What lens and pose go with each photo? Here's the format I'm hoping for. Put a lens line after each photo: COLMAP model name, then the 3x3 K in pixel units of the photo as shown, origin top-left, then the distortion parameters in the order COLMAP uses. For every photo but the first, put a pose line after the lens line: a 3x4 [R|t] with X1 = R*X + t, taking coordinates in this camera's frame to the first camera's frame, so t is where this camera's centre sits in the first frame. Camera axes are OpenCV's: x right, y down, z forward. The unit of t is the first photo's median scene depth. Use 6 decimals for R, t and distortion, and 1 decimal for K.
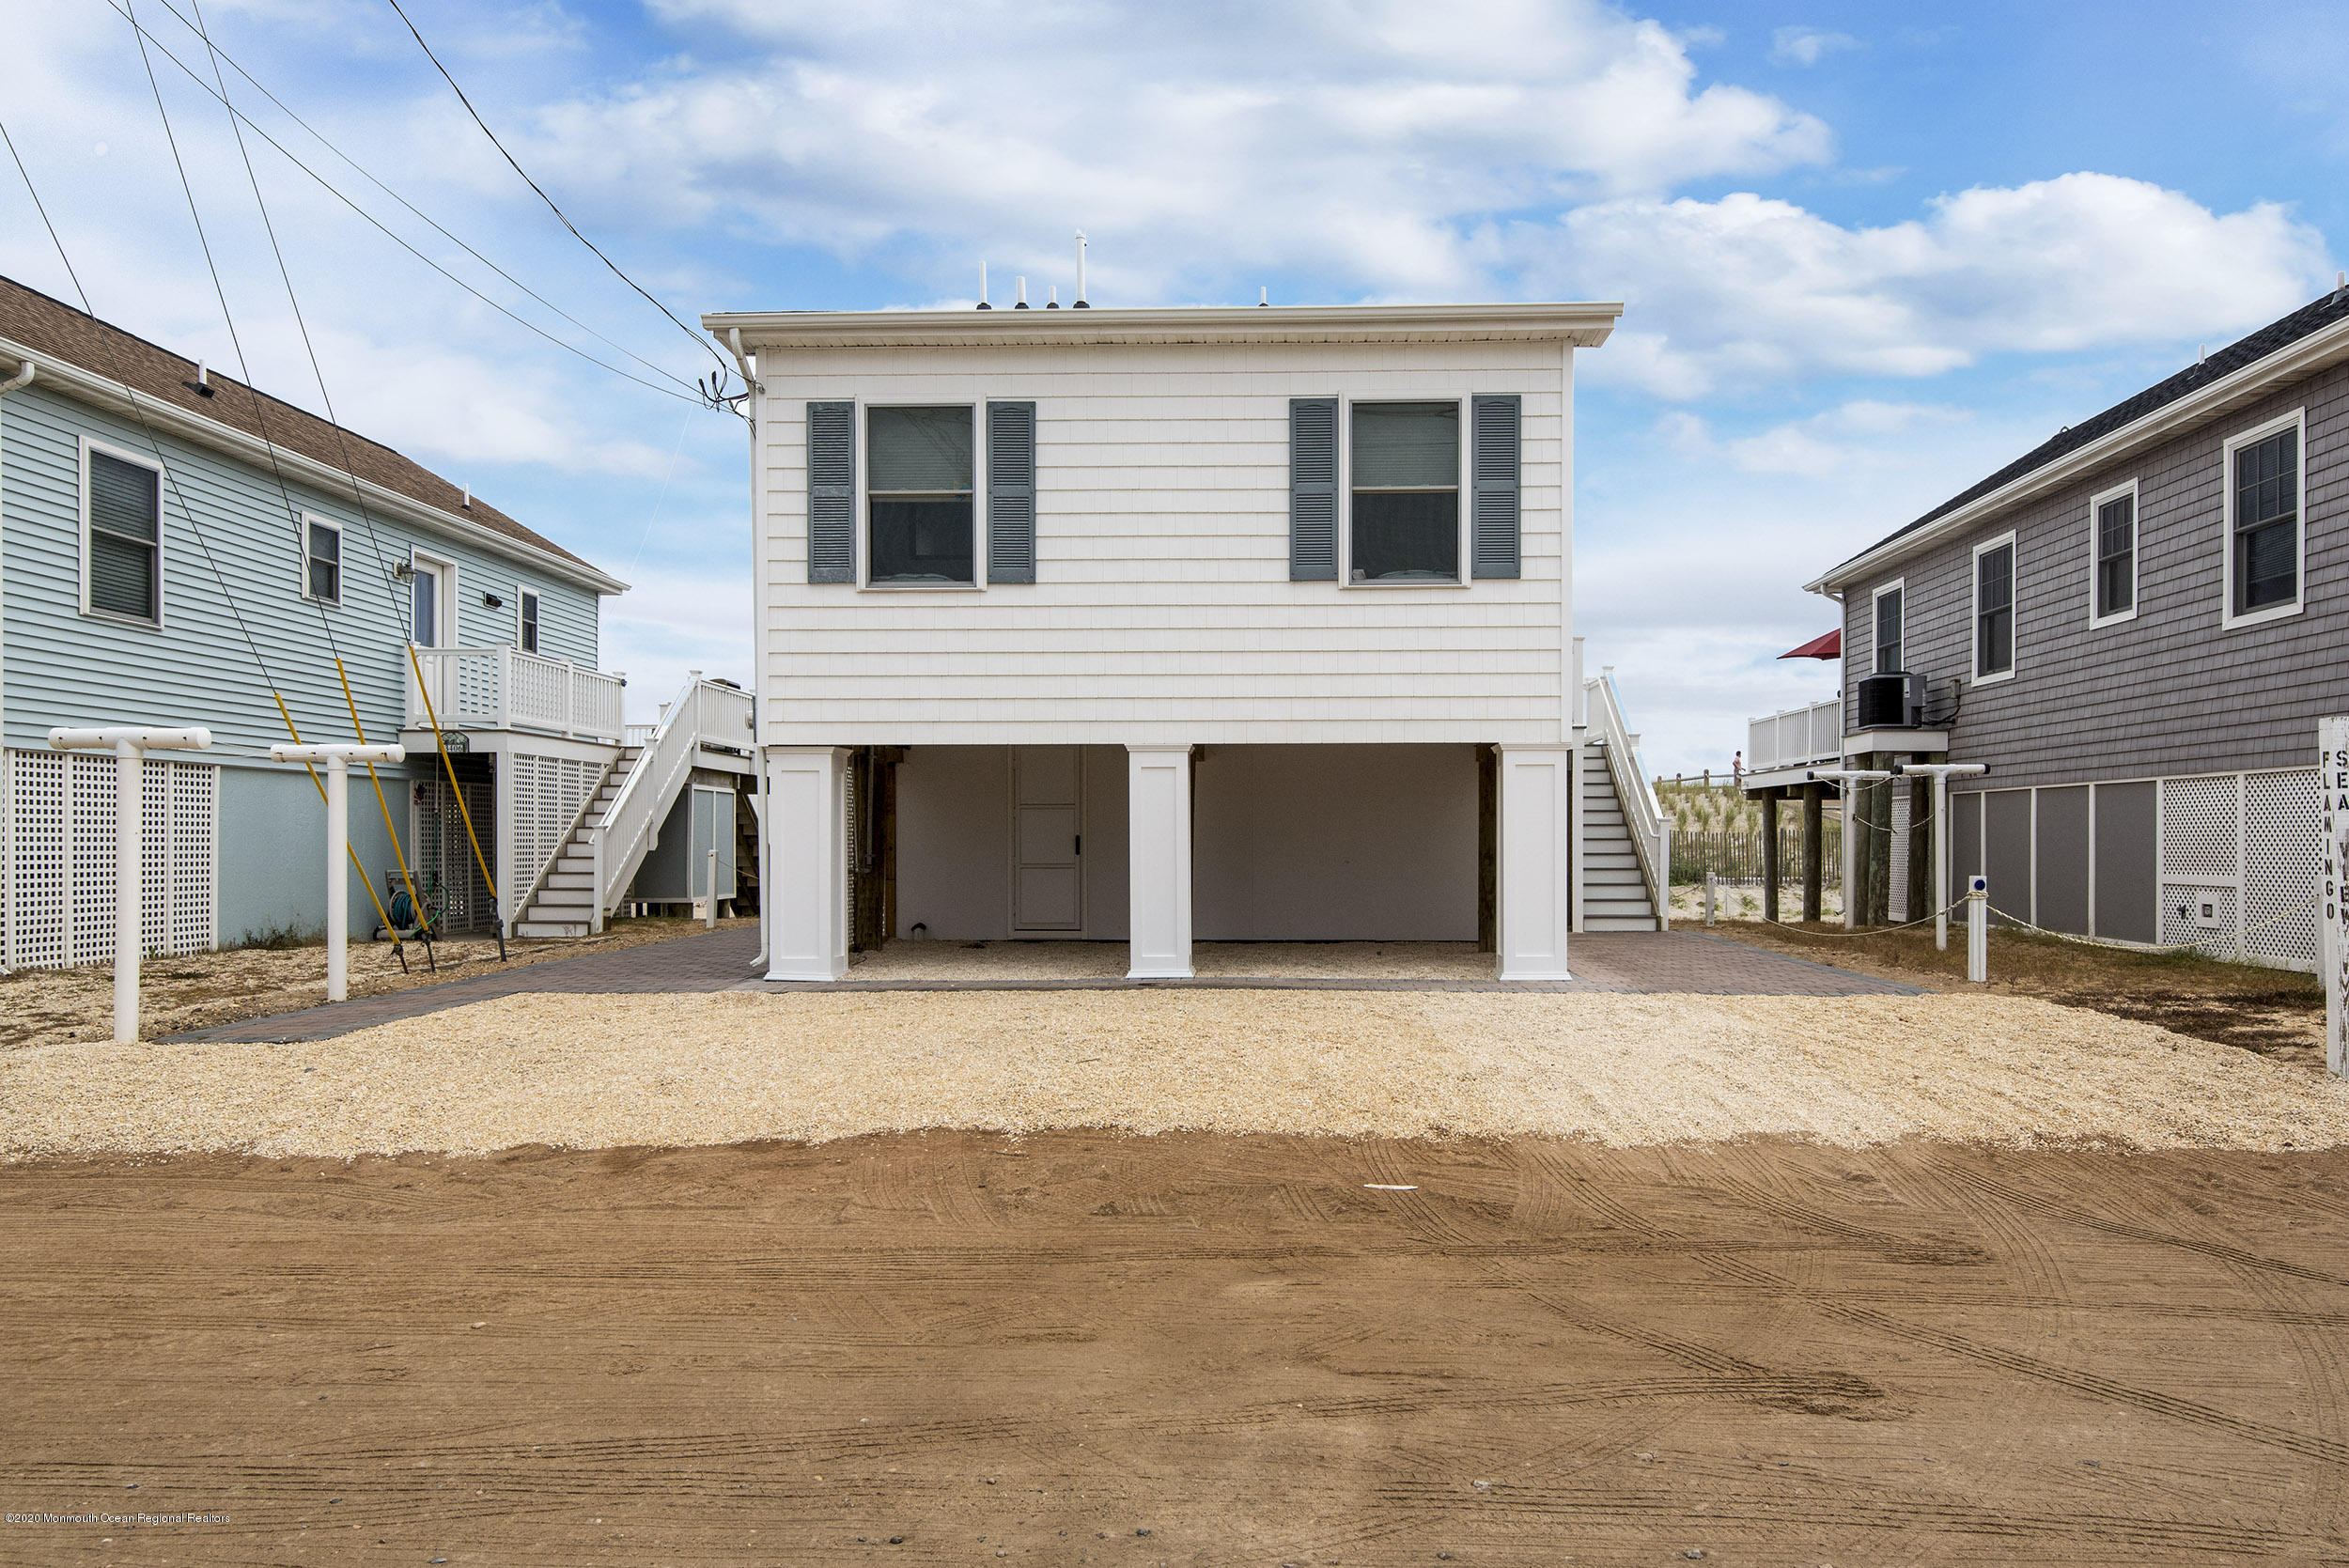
lens RADIAL K [[1566.9, 0, 1174.5], [0, 1566.9, 784.0], [0, 0, 1]] dist [0.024174, -0.000550]
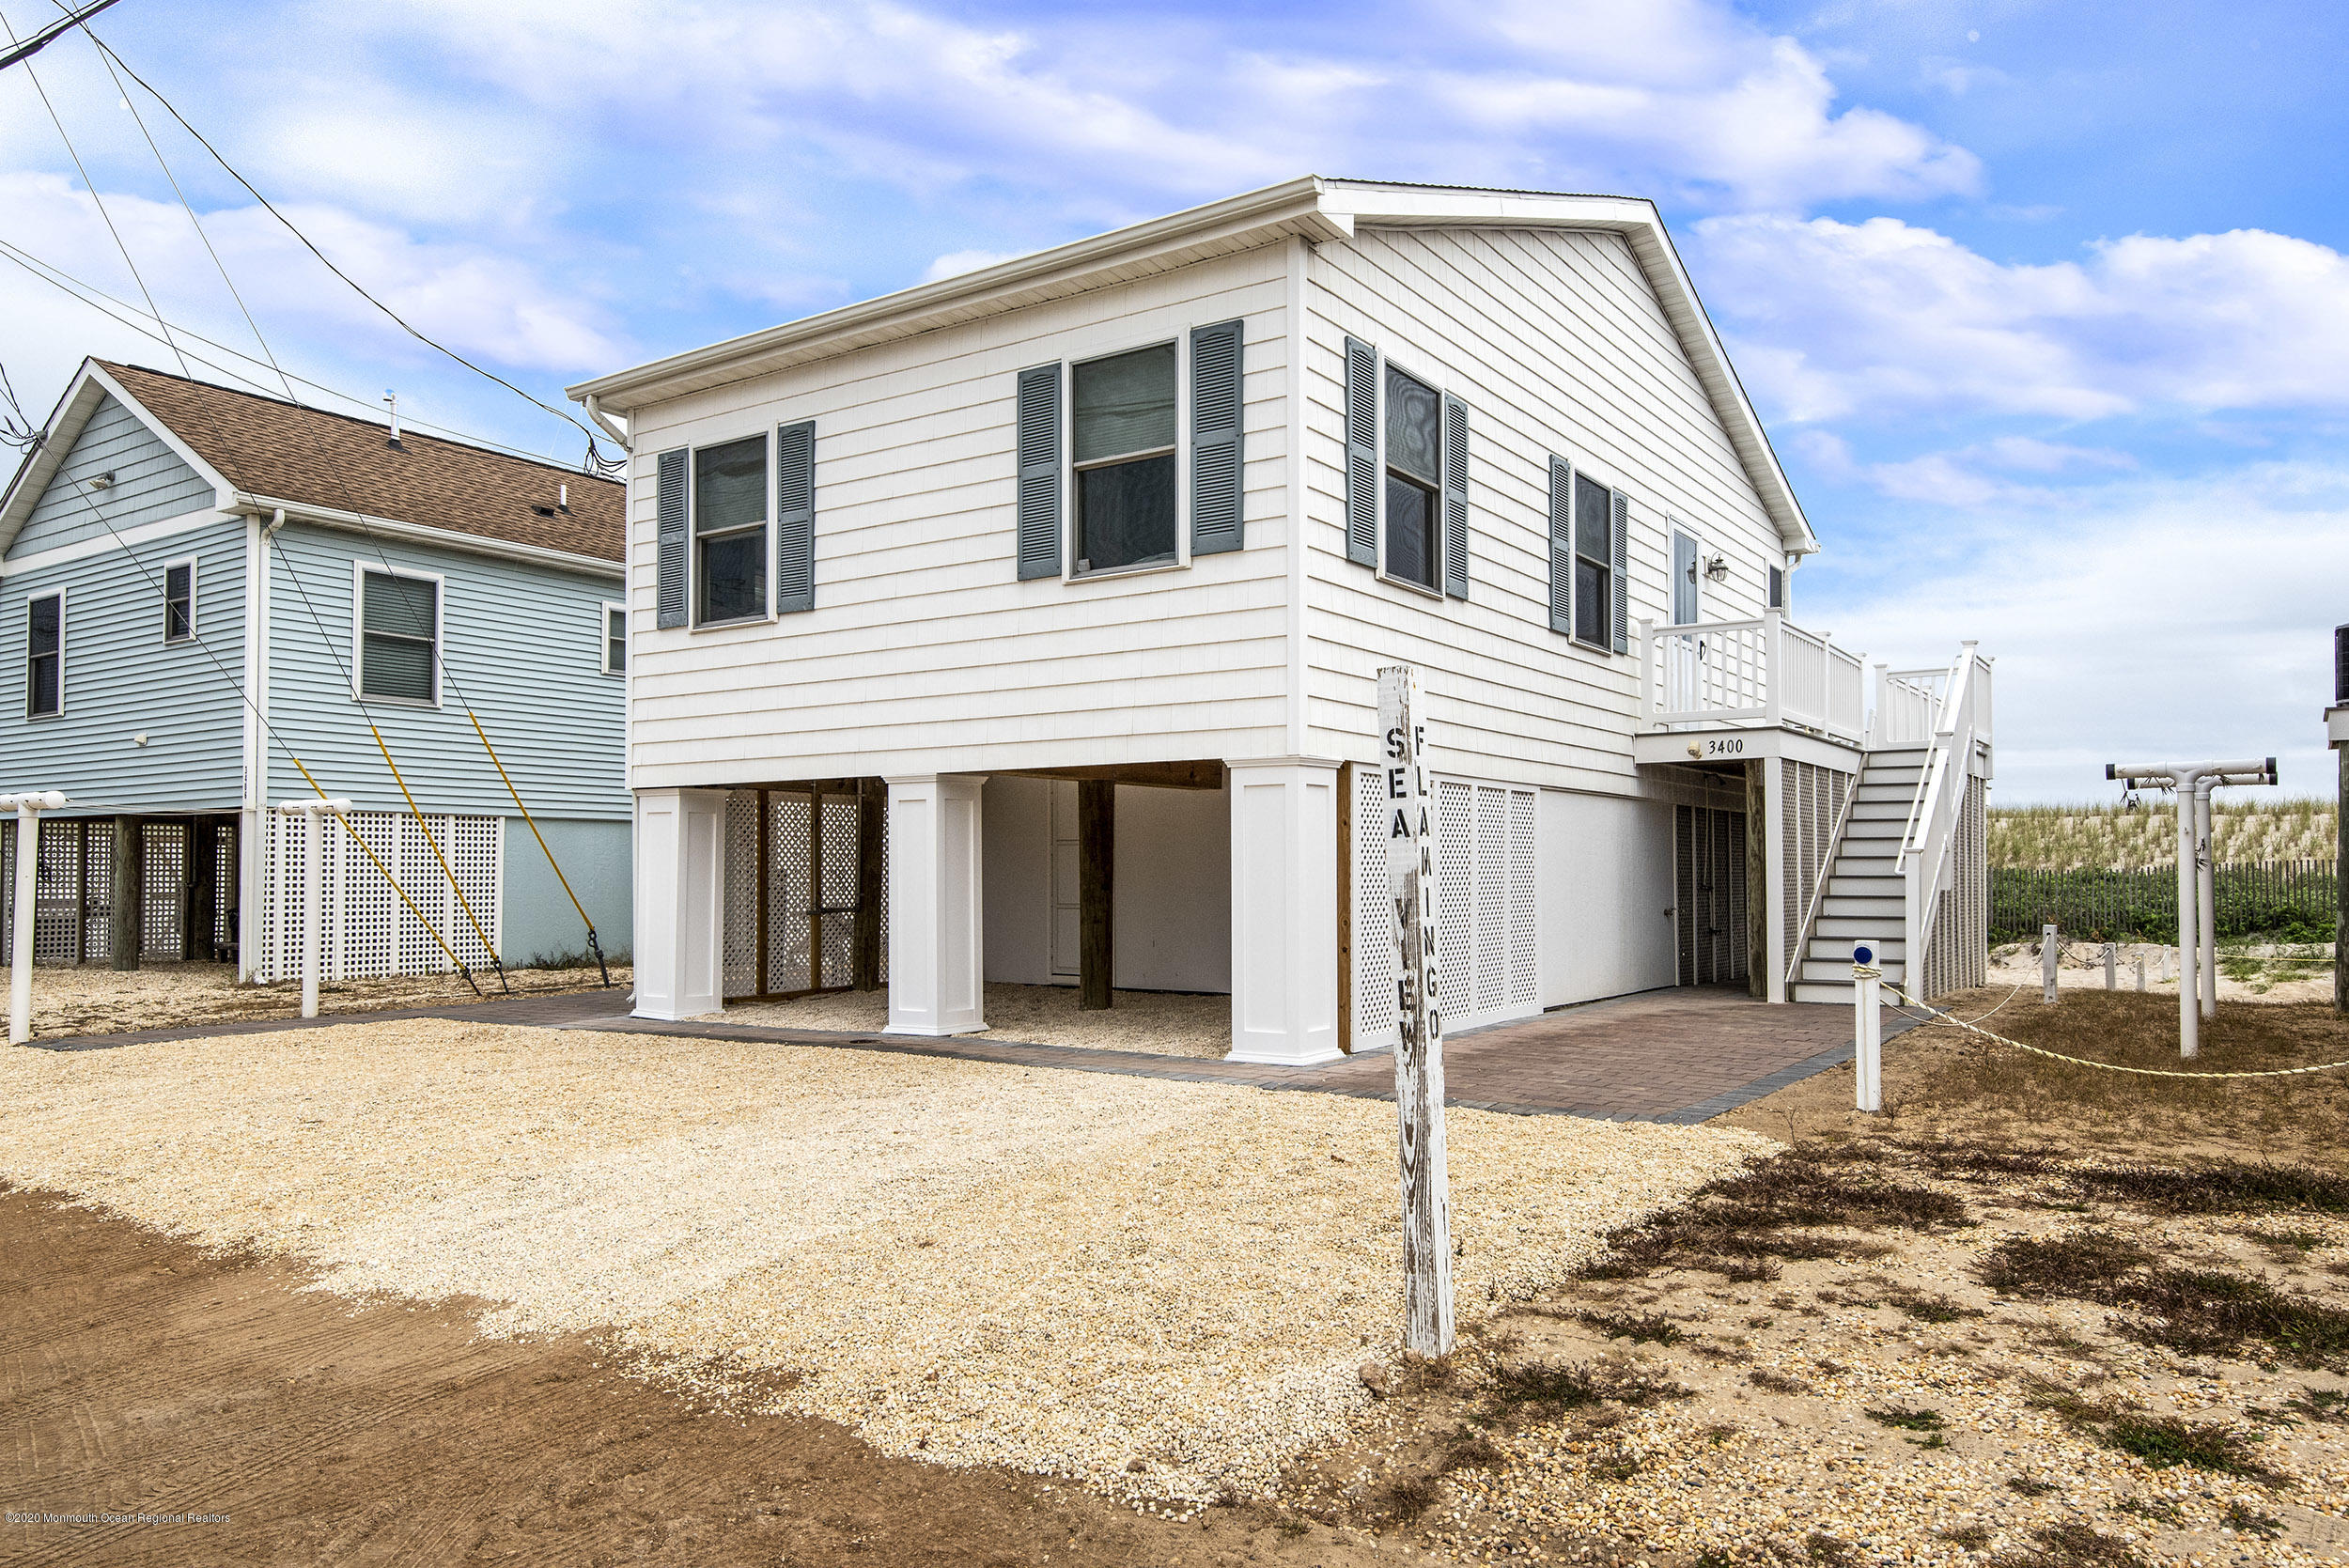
lens RADIAL K [[1566.9, 0, 1174.5], [0, 1566.9, 784.0], [0, 0, 1]] dist [0.024174, -0.000550]
pose [[0.849785, -0.030835, -0.526226, 0.596717], [0.020057, 0.999456, -0.026175, 0.006615], [0.526747, 0.011689, 0.849942, 0.309968]]
